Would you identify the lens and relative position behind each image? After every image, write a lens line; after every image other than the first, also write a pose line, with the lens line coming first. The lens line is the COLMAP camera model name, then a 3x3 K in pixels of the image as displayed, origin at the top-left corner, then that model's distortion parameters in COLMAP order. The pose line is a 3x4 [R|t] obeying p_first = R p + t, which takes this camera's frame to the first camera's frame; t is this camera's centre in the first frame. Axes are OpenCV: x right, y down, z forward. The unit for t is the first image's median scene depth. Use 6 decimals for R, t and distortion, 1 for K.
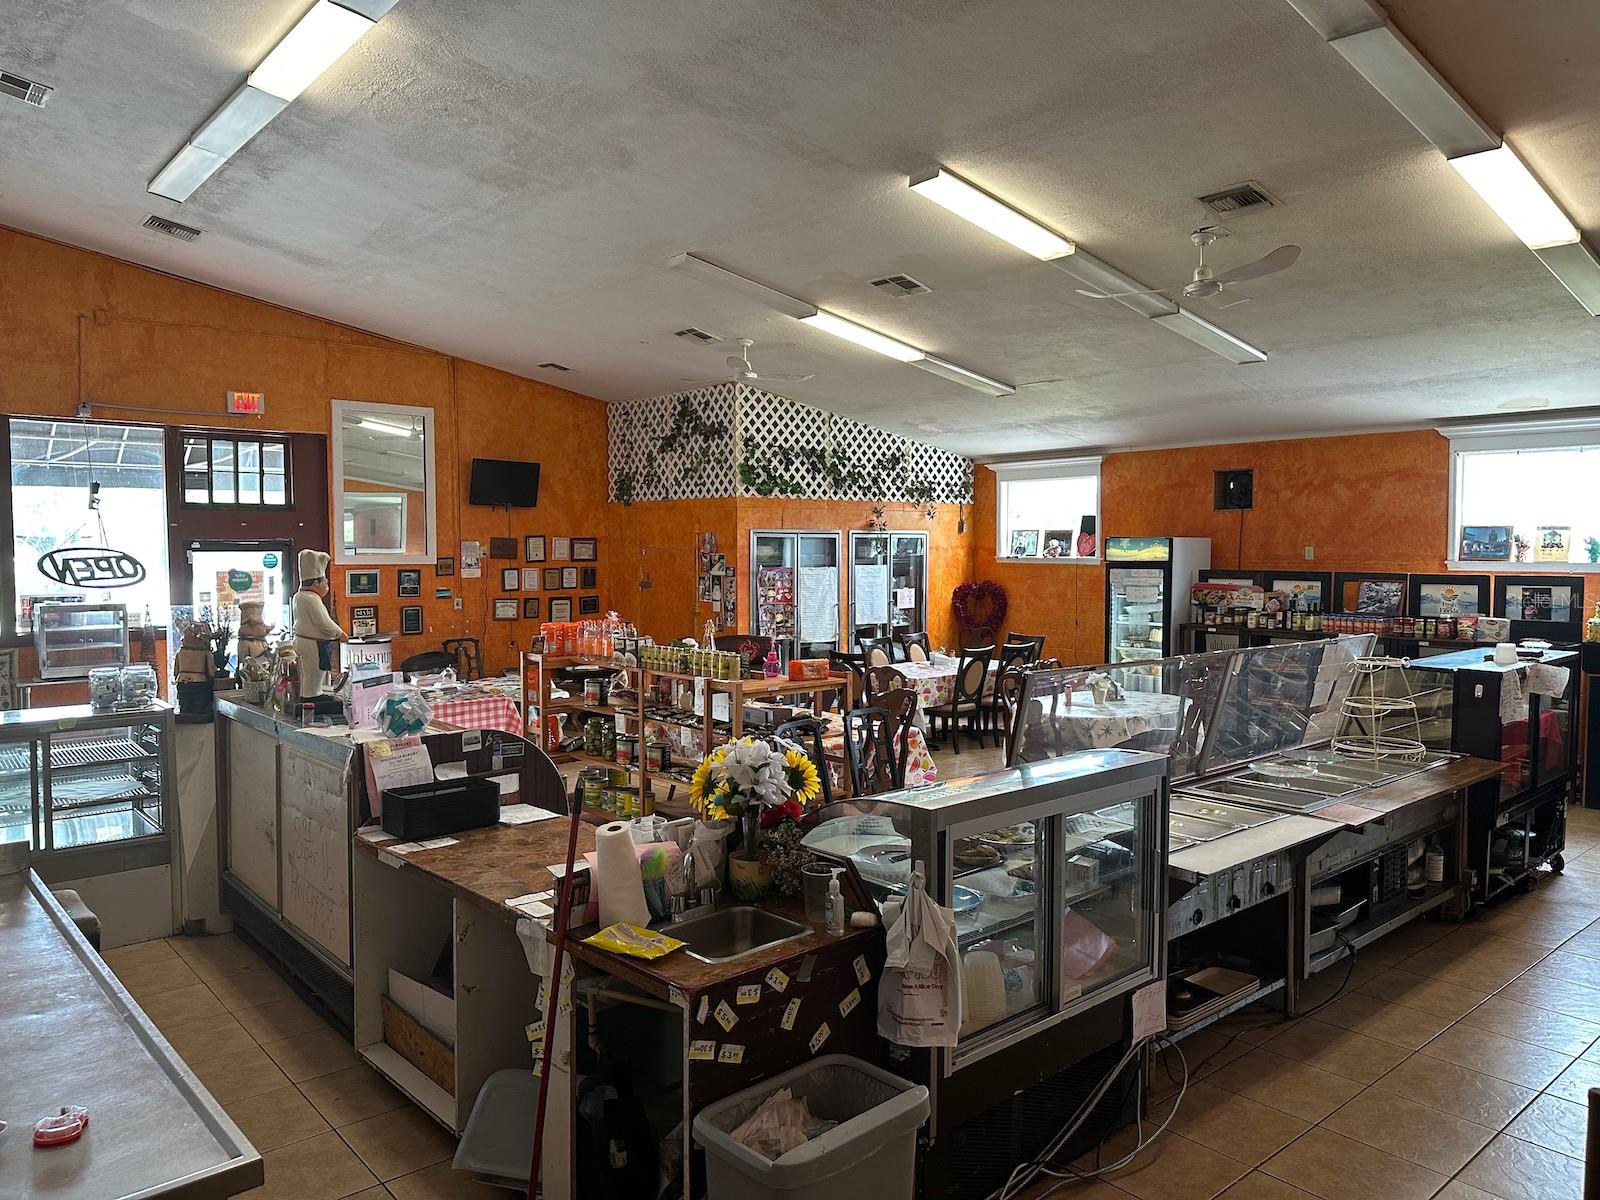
lens RADIAL K [[1136.1, 0, 799.7], [0, 1136.1, 597.9], [0, 0, 1]] dist [0.001556, -0.000009]
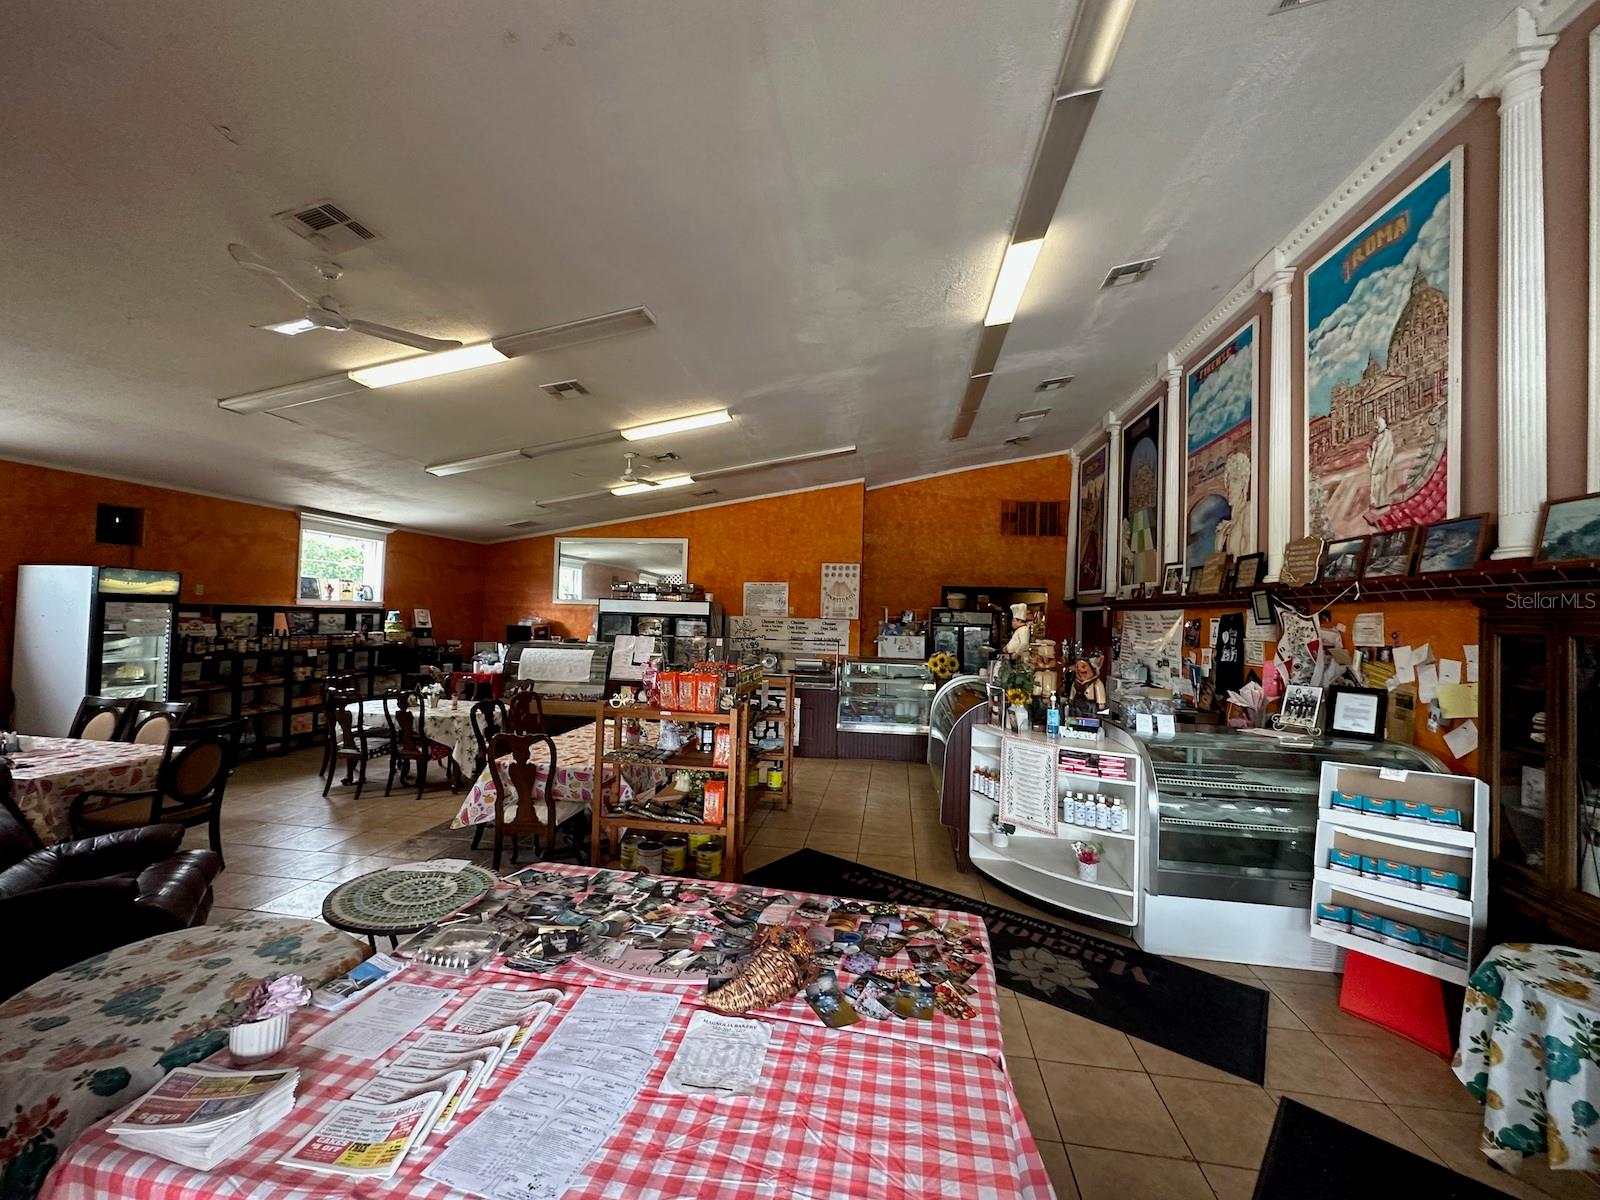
lens RADIAL K [[645.4, 0, 797.0], [0, 645.4, 598.5], [0, 0, 1]] dist [0.000573, 0.000031]
pose [[-0.645686, 0.006570, 0.763575, -0.493125], [0.013088, 0.999911, 0.002464, -0.023804], [-0.763491, 0.011585, -0.645715, 0.970352]]
